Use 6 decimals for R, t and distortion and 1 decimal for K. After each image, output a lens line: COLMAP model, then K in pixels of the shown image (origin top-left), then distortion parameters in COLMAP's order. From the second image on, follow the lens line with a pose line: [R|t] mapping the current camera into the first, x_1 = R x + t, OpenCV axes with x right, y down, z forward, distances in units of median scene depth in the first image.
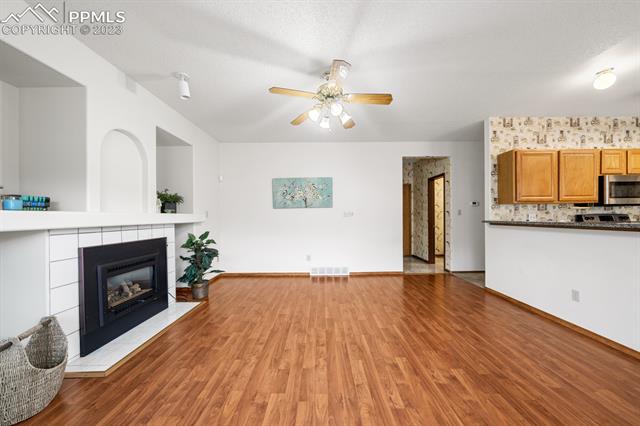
lens RADIAL K [[221.9, 0, 321.4], [0, 221.9, 217.2], [0, 0, 1]] dist [0.000766, 0.000156]
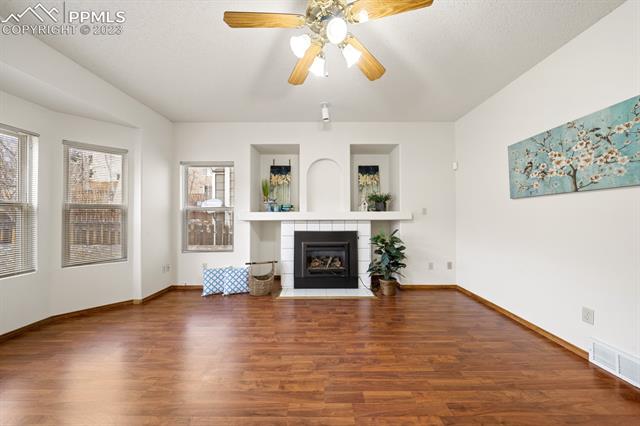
lens RADIAL K [[221.9, 0, 321.4], [0, 221.9, 213.4], [0, 0, 1]] dist [0.000766, 0.000156]
pose [[-0.002188, -0.004312, -0.999988, 0.592783], [0.001107, 0.999990, -0.004314, -0.002194], [0.999997, -0.001116, -0.002184, 0.894678]]
